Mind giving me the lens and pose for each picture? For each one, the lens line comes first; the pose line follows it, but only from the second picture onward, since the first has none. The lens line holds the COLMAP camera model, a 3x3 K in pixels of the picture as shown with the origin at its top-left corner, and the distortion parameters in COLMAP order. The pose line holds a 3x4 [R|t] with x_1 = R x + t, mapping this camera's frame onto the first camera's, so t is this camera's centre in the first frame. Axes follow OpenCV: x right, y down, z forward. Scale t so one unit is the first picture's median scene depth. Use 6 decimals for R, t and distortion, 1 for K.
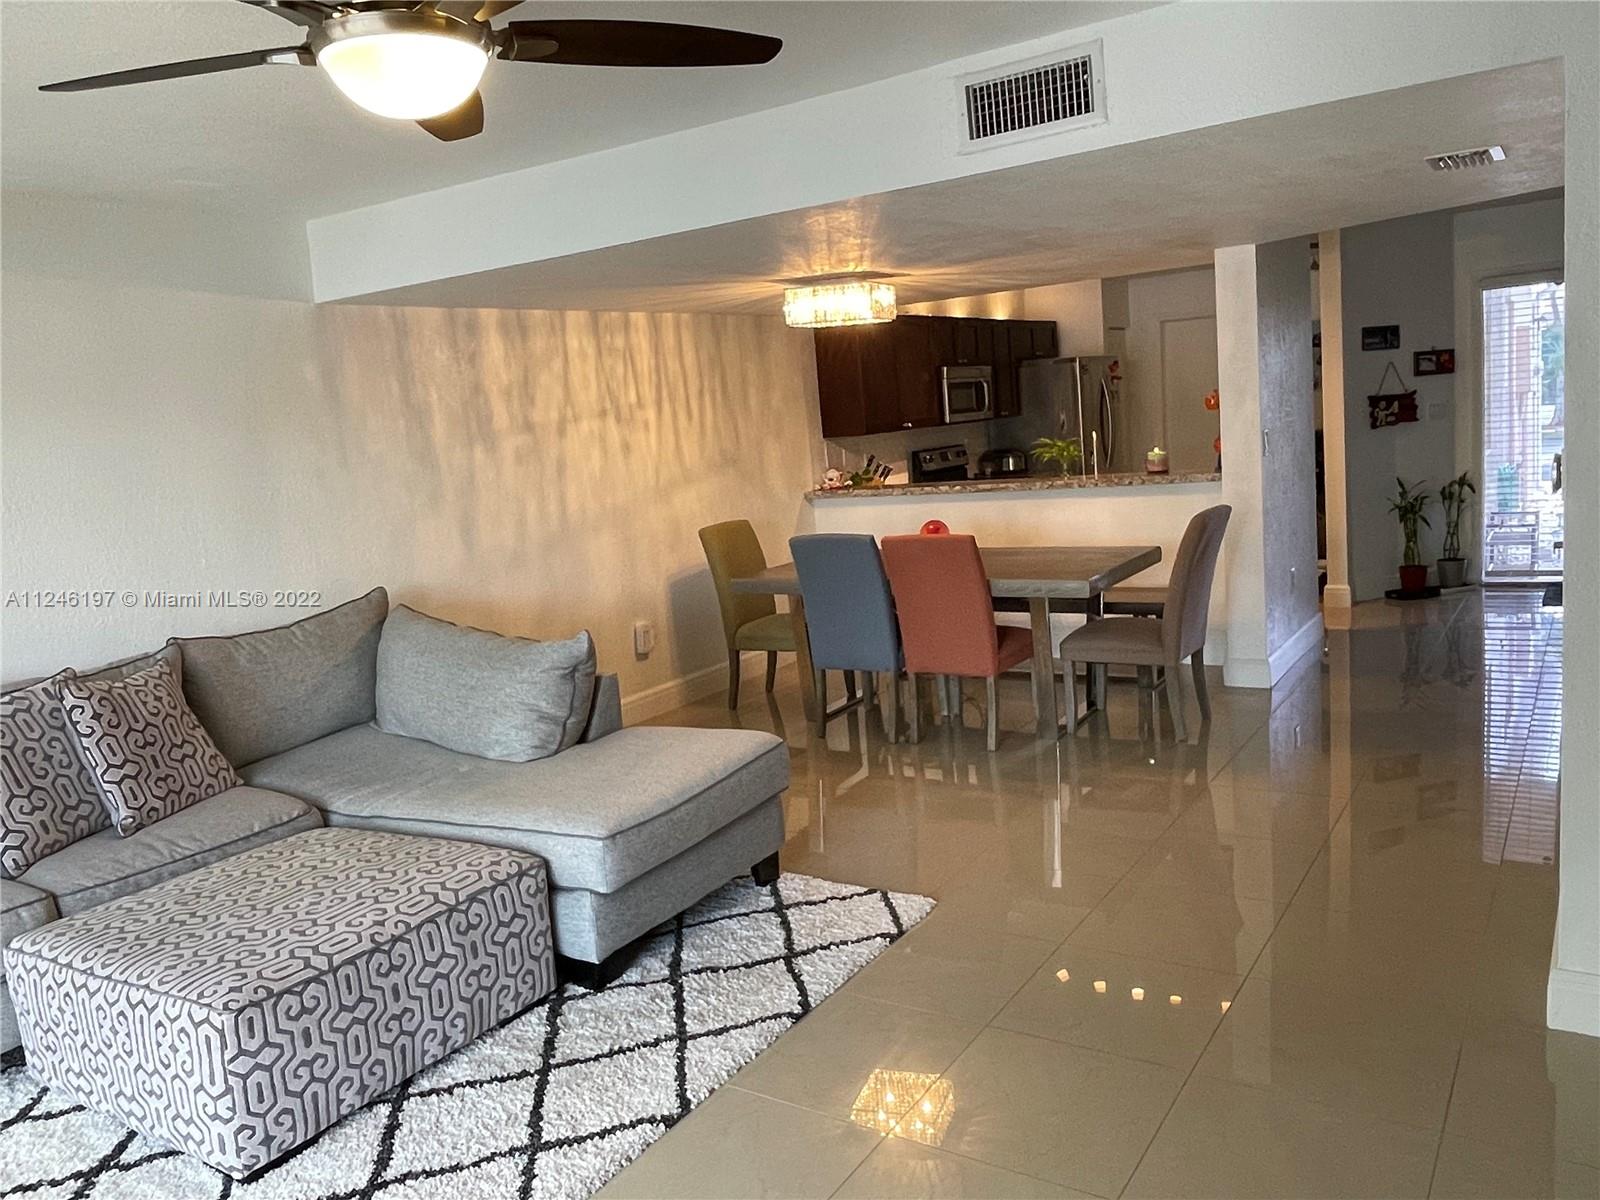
lens RADIAL K [[1228.1, 0, 800.0], [0, 1228.1, 600.0], [0, 0, 1]] dist [0.001143, 0.000612]
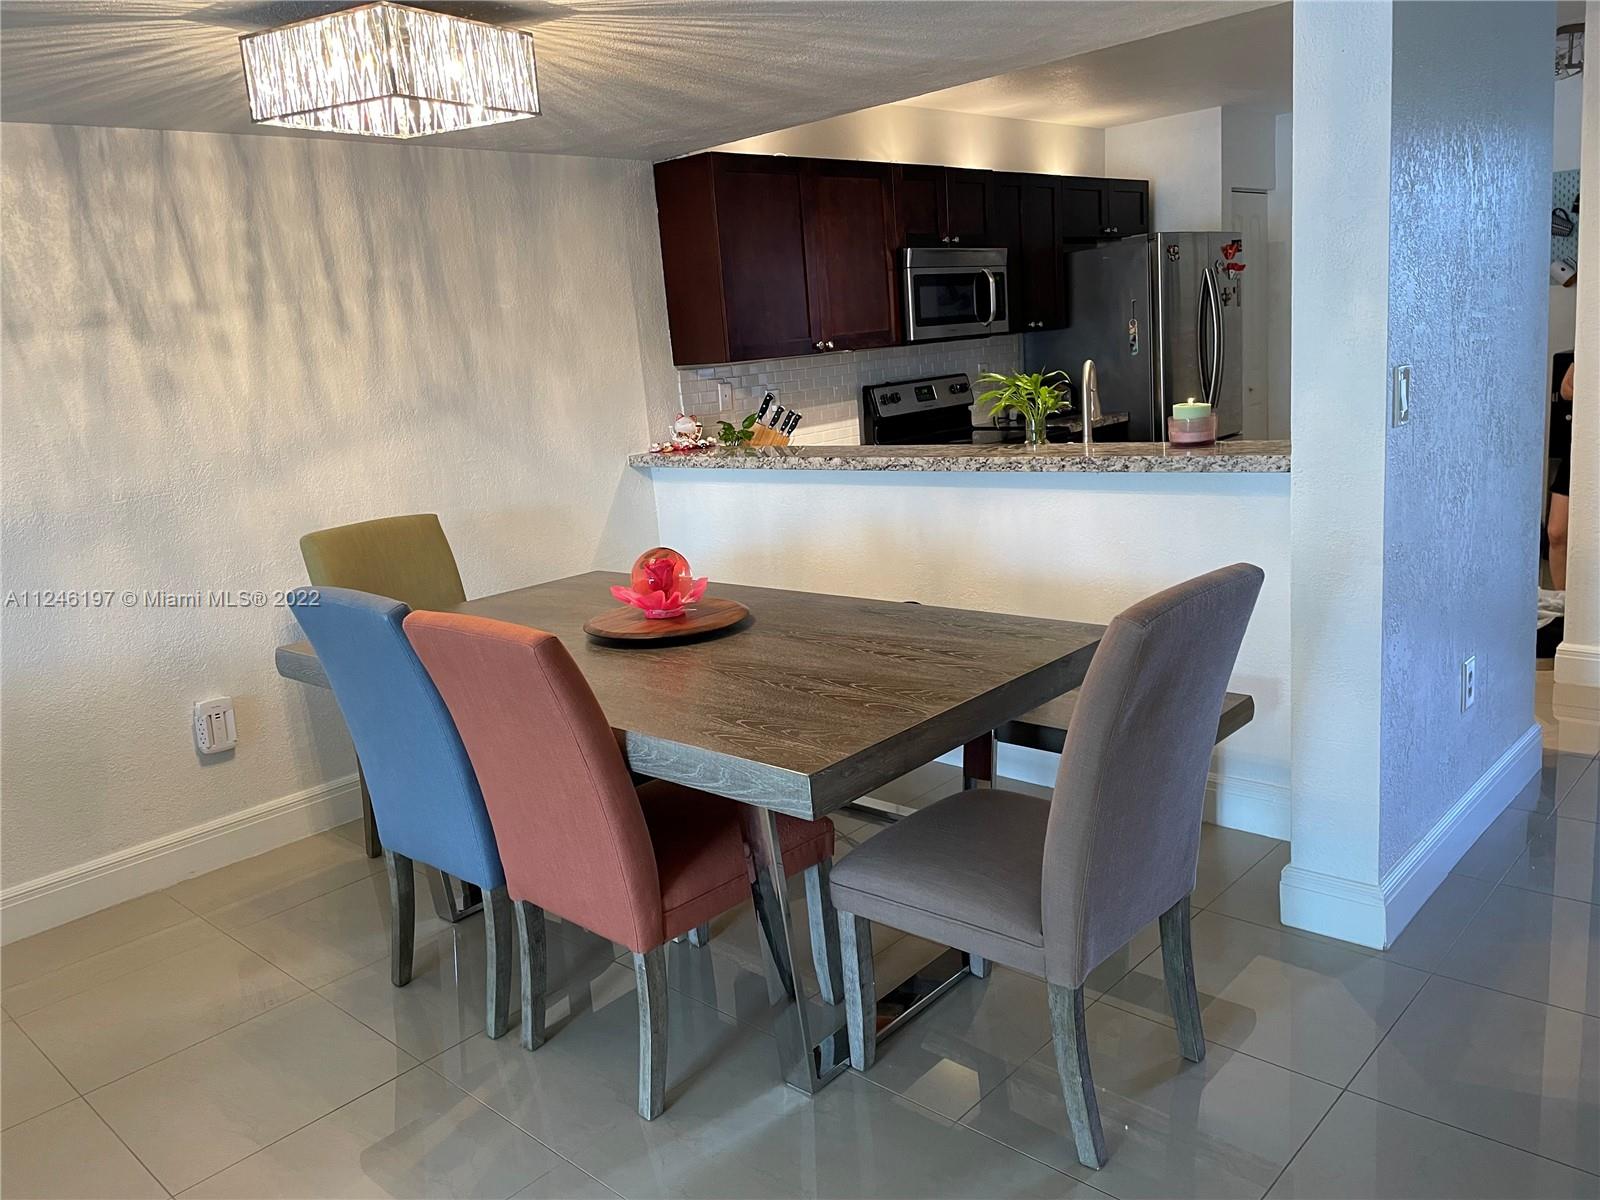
lens RADIAL K [[1206.8, 0, 800.0], [0, 1206.8, 600.0], [0, 0, 1]] dist [0.028729, -0.006158]
pose [[0.983363, 0.042139, -0.176696, 0.219584], [-0.029096, 0.996701, 0.075769, -0.072174], [0.179306, -0.069367, 0.981345, 0.473895]]
